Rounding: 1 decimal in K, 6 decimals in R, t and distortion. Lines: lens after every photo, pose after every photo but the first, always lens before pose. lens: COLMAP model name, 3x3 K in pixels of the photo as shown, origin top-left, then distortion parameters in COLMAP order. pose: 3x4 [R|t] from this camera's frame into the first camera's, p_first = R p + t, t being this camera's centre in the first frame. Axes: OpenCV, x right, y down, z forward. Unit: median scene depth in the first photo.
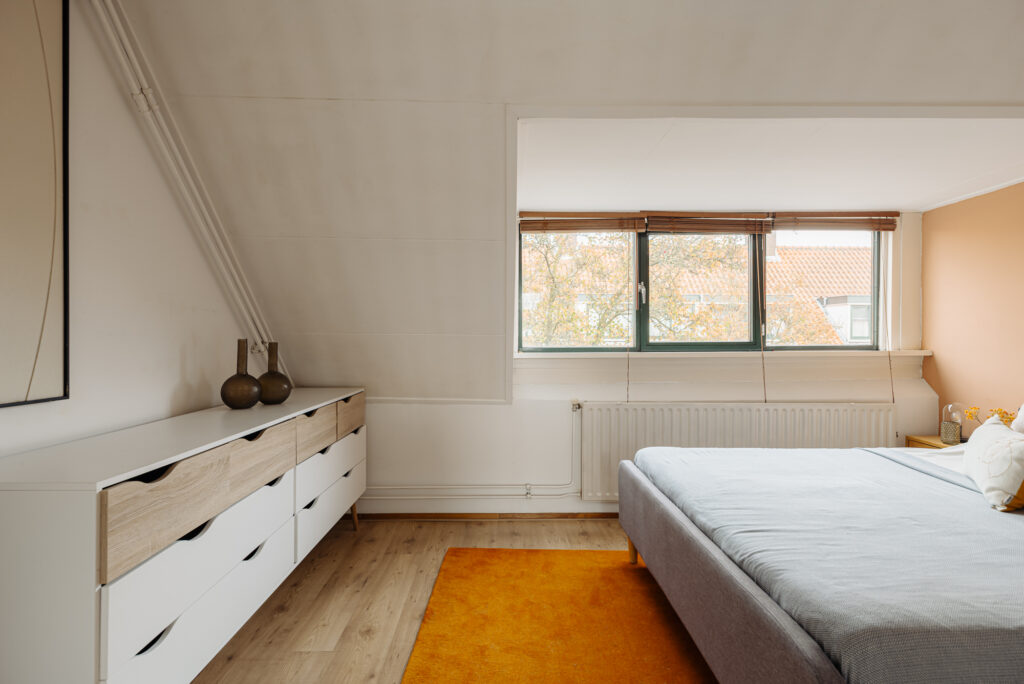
lens RADIAL K [[500.8, 0, 508.2], [0, 500.8, 342.8], [0, 0, 1]] dist [-0.012372, 0.001070]
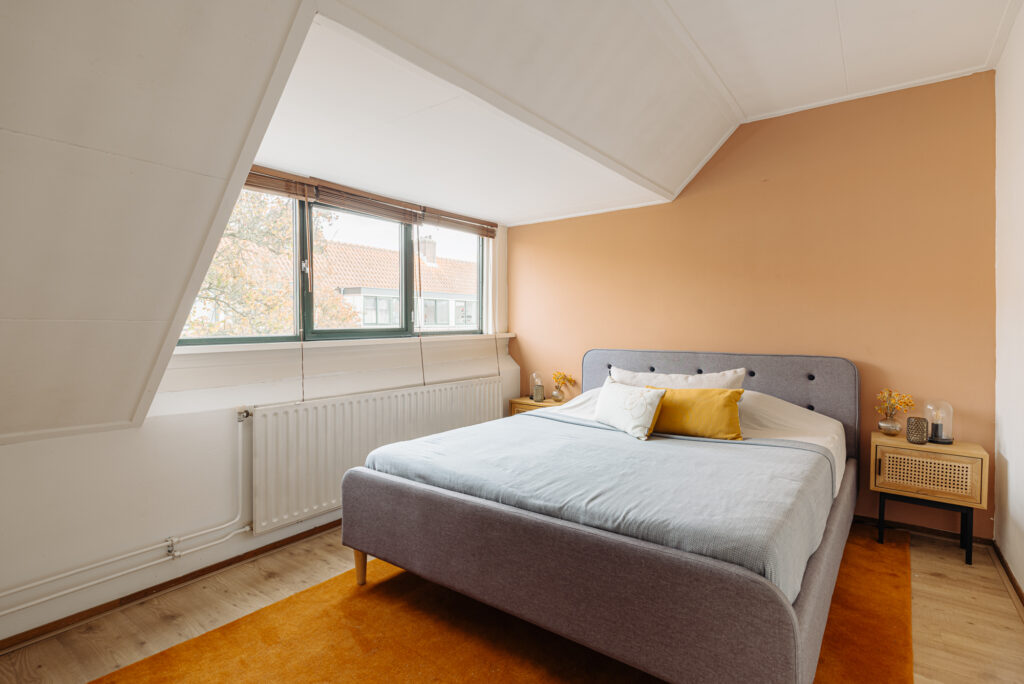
lens RADIAL K [[502.9, 0, 513.7], [0, 502.9, 333.1], [0, 0, 1]] dist [0.002496, 0.001161]
pose [[0.606921, -0.017614, 0.794567, -0.221972], [0.012226, 0.999843, 0.012826, -0.002237], [-0.794668, 0.001930, 0.607041, 0.206782]]
